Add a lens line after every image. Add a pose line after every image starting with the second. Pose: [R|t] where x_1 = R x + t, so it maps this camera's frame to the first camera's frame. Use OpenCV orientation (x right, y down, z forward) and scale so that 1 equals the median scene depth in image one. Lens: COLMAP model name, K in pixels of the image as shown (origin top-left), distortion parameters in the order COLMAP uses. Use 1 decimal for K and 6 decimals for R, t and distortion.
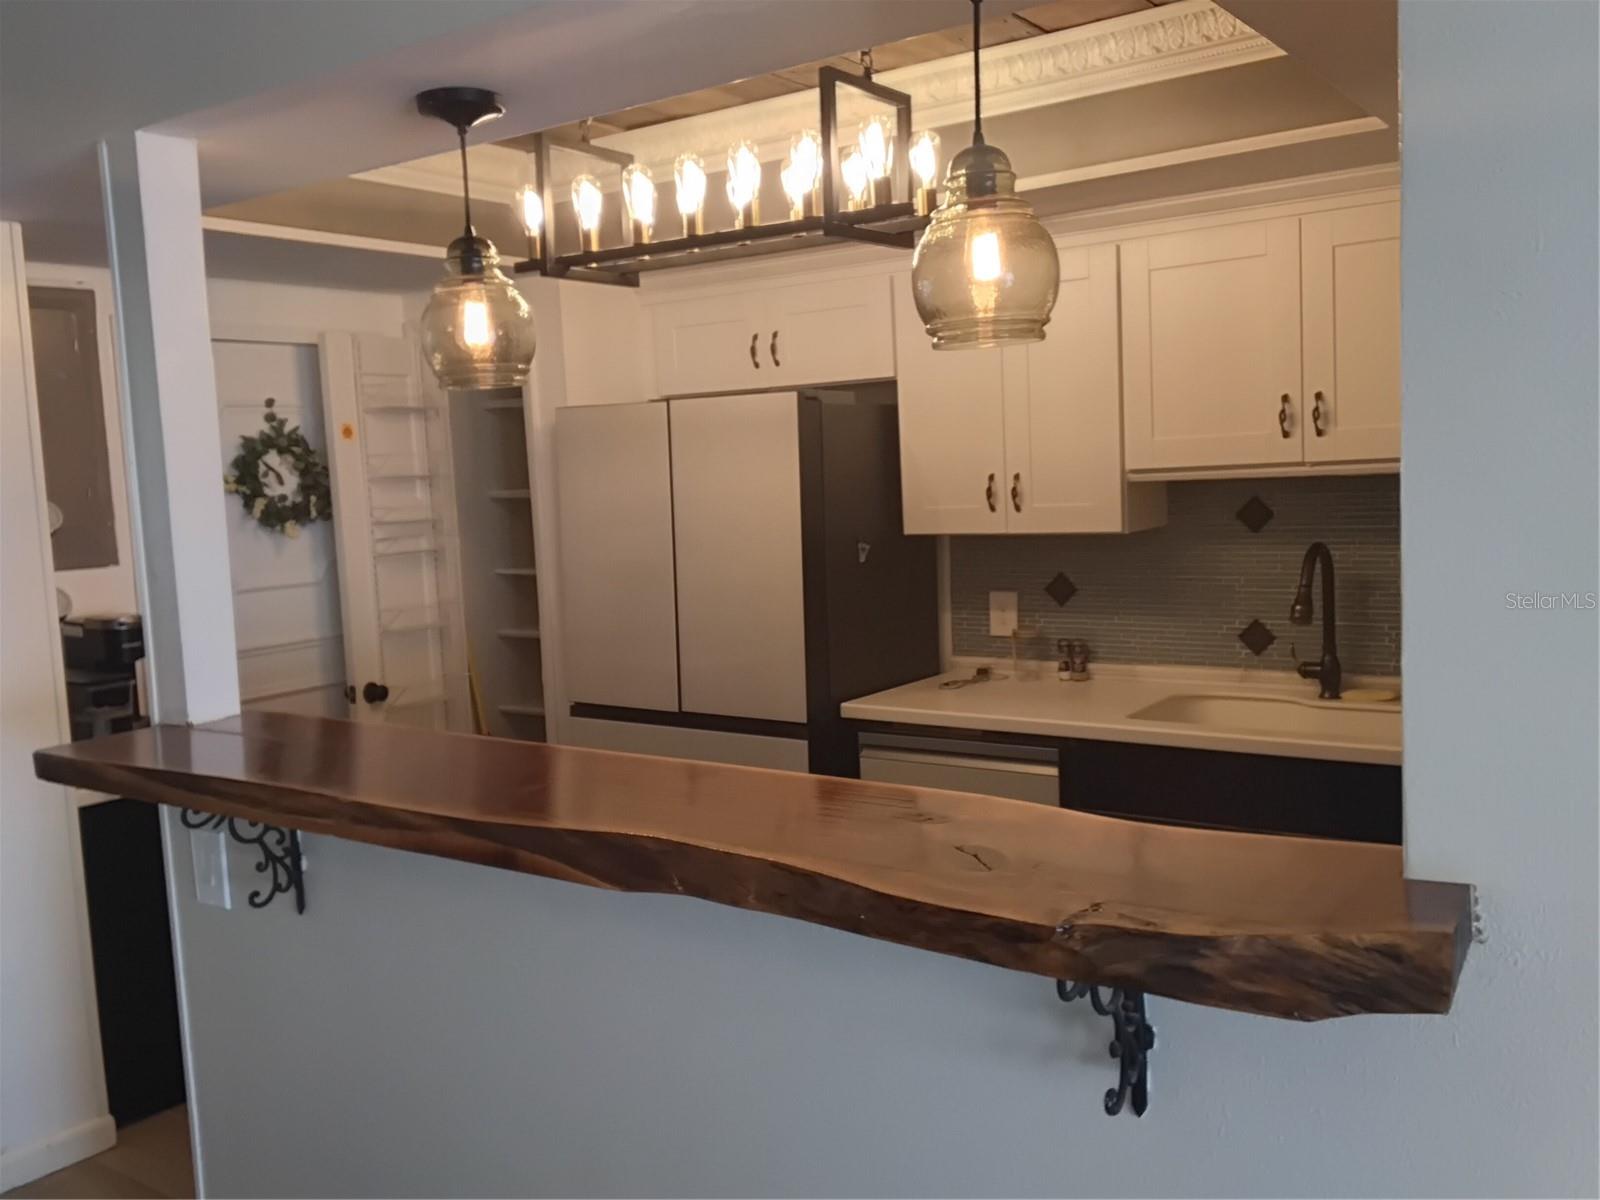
lens RADIAL K [[1399.9, 0, 816.4], [0, 1399.9, 584.3], [0, 0, 1]] dist [0.118016, -0.190848]
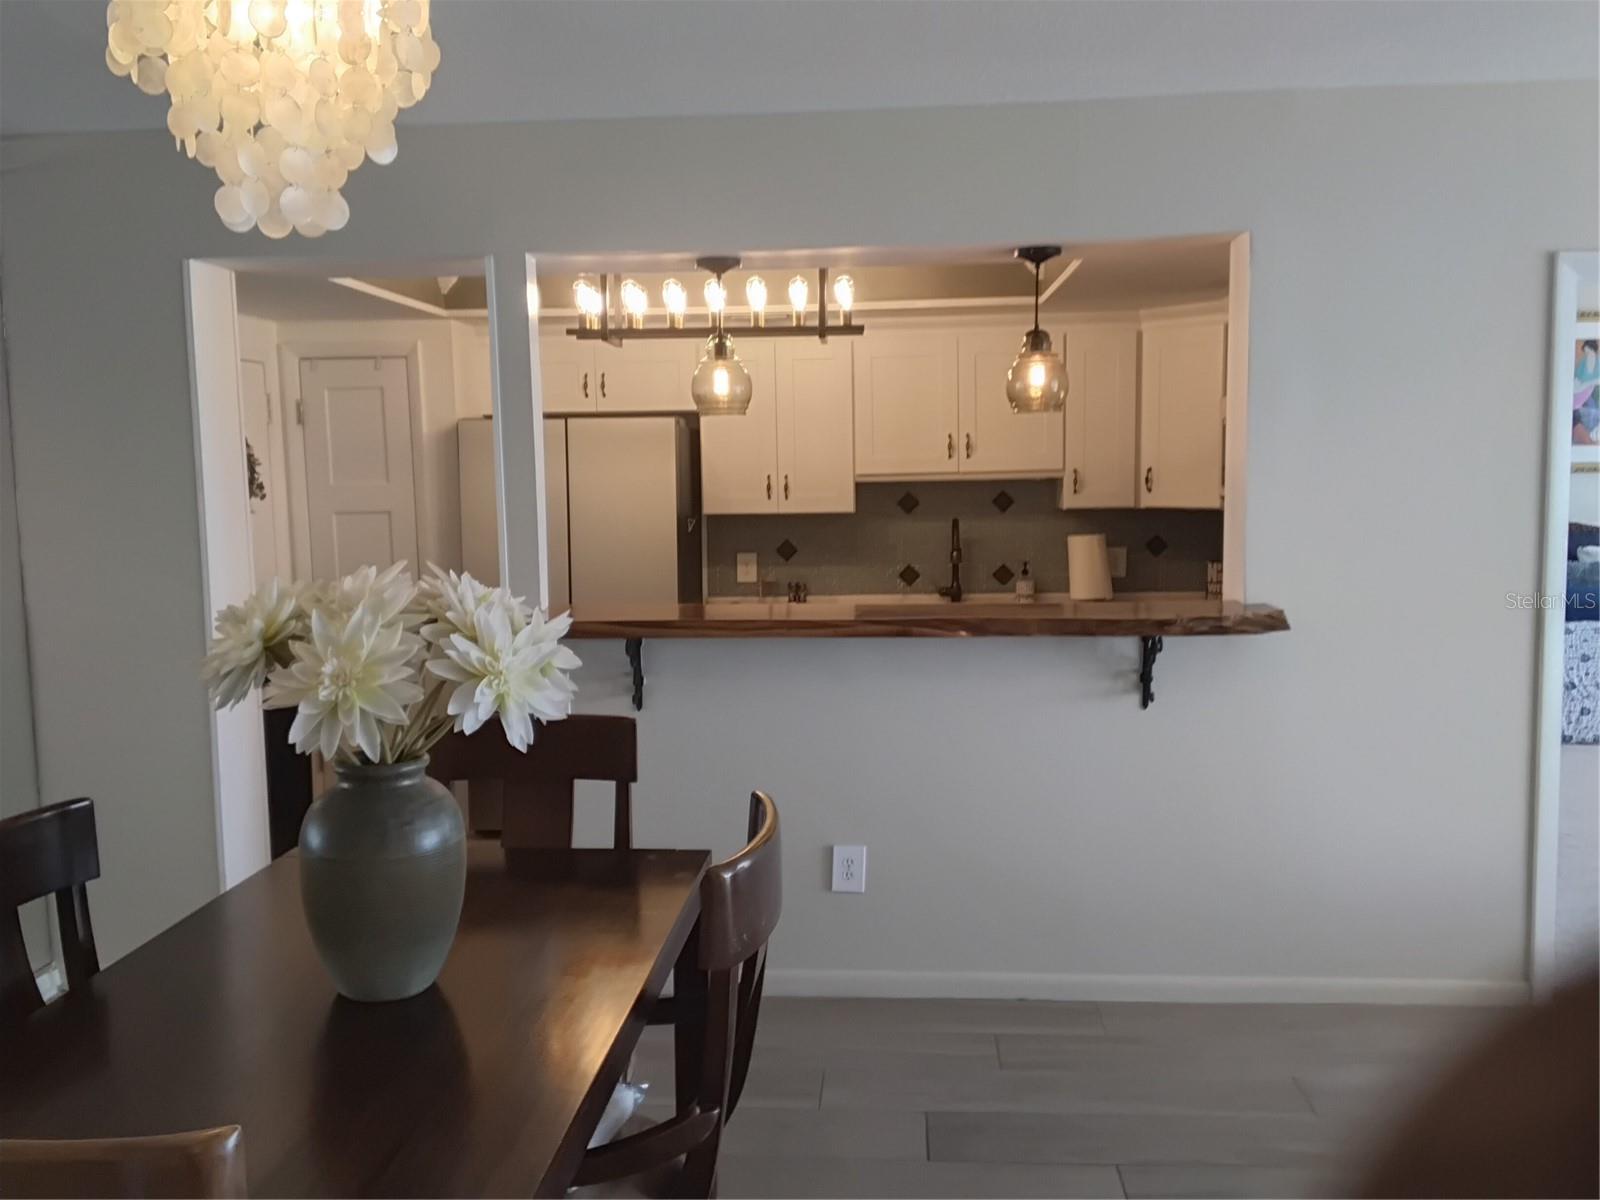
lens RADIAL K [[1270.0, 0, 861.8], [0, 1270.0, 580.5], [0, 0, 1]] dist [0.106664, -0.162921]
pose [[0.857988, -0.020984, 0.513240, -0.545697], [0.024780, 0.999693, -0.000553, 0.045209], [-0.513071, 0.013192, 0.858245, -0.295959]]
